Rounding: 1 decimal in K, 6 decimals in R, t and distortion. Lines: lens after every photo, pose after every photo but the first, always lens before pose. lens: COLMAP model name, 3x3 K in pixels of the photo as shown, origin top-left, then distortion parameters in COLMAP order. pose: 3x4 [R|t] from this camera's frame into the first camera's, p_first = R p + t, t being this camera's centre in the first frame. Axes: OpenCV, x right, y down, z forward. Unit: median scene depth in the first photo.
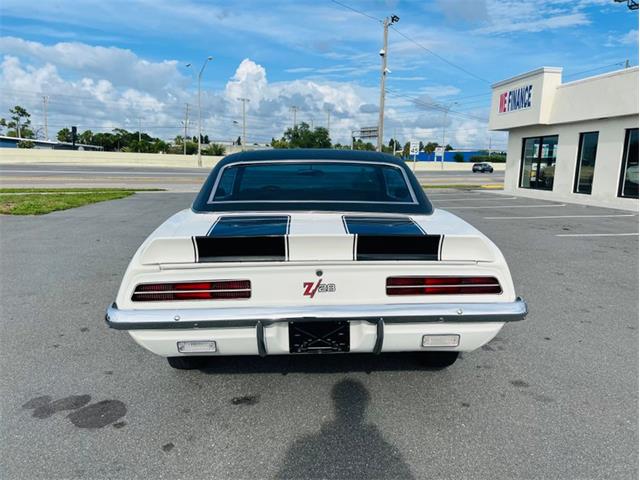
lens RADIAL K [[481.3, 0, 320.1], [0, 481.3, 244.2], [0, 0, 1]] dist [0.037384, -0.046623]
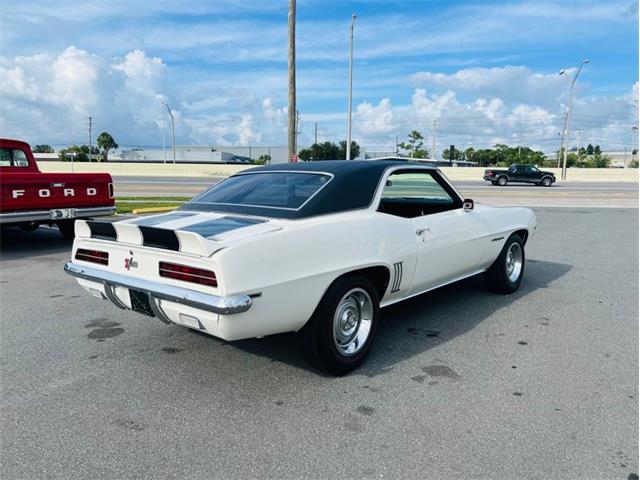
lens RADIAL K [[477.5, 0, 318.1], [0, 477.5, 237.4], [0, 0, 1]] dist [0.050243, -0.058943]
pose [[0.728414, 0.073612, -0.681172, 1.298919], [-0.102301, 0.994752, -0.001897, -0.034666], [0.677457, 0.071066, 0.732121, 0.350003]]
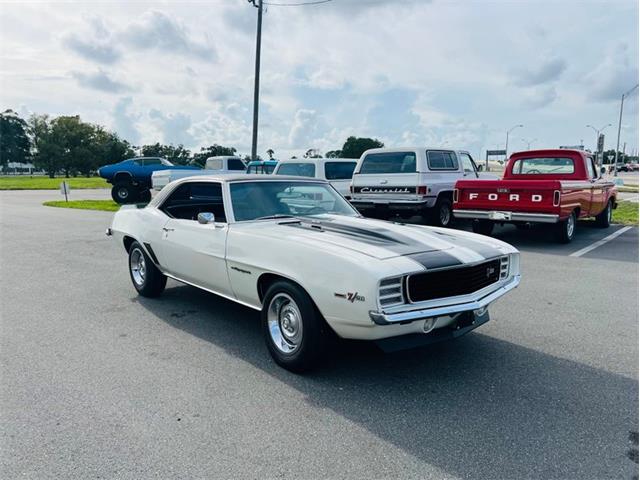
lens RADIAL K [[481.3, 0, 320.1], [0, 481.3, 244.2], [0, 0, 1]] dist [0.037384, -0.046623]
pose [[-0.784164, 0.071985, -0.616364, 1.249971], [-0.111164, 0.960887, 0.253650, -0.696496], [0.610516, 0.267421, -0.745491, 4.050038]]
